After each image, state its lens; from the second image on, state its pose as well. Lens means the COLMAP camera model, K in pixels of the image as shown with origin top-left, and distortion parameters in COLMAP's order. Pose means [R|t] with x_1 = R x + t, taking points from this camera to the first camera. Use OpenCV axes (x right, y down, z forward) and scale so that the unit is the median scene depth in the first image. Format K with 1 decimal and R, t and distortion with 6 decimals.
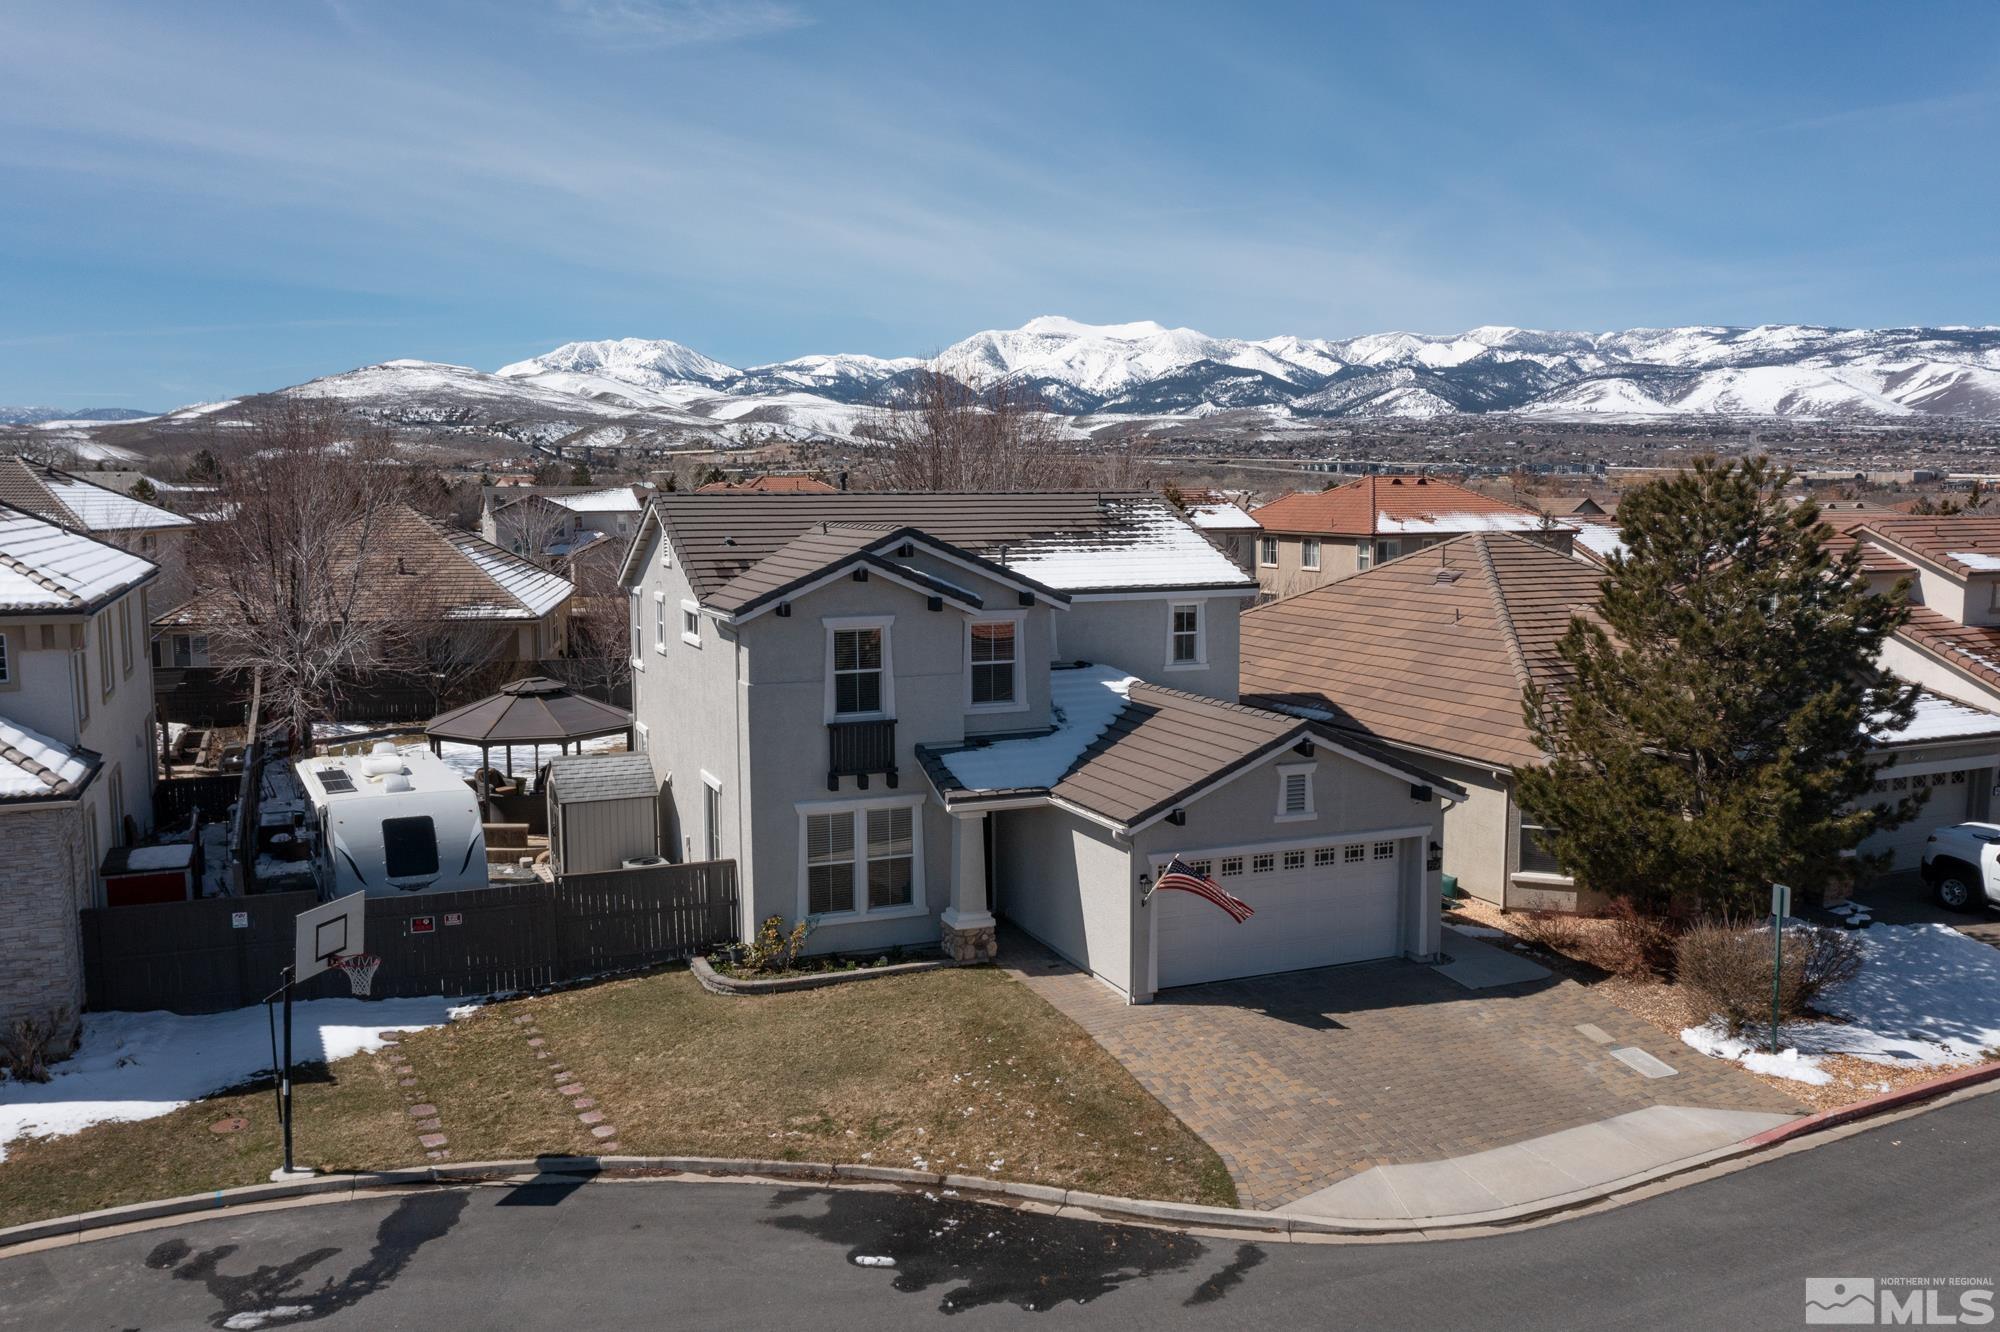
lens RADIAL K [[1579.4, 0, 1000.0], [0, 1579.4, 666.0], [0, 0, 1]] dist [-0.008051, -0.002225]
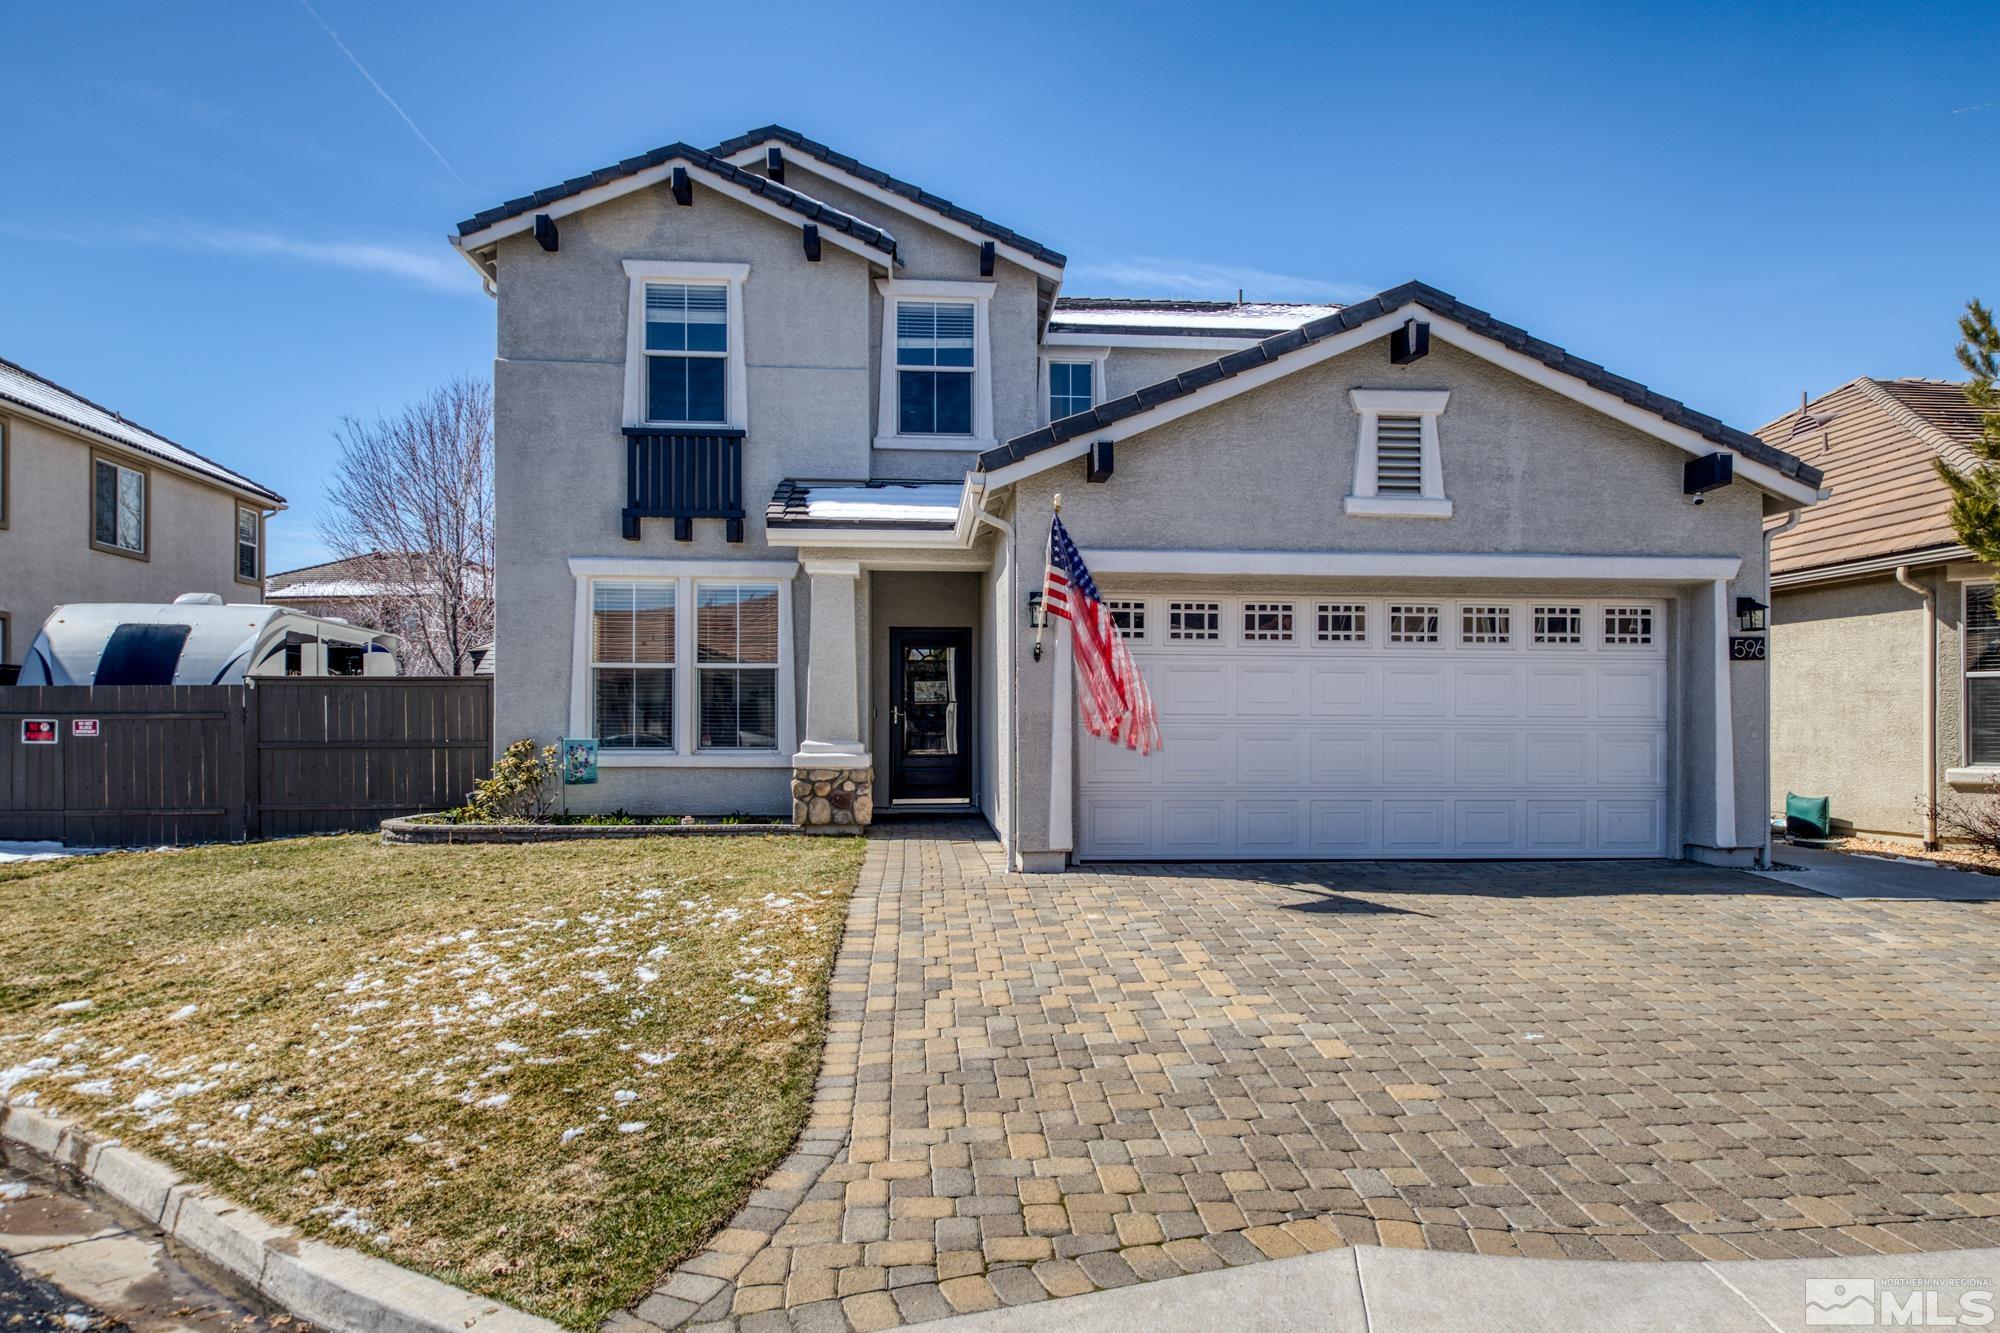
lens RADIAL K [[1242.9, 0, 1039.1], [0, 1242.9, 722.2], [0, 0, 1]] dist [0.019862, 0.000541]
pose [[0.954079, 0.001236, -0.299552, 0.188508], [-0.036340, 0.993084, -0.111644, 0.196776], [0.297342, 0.117403, 0.947525, 0.599519]]
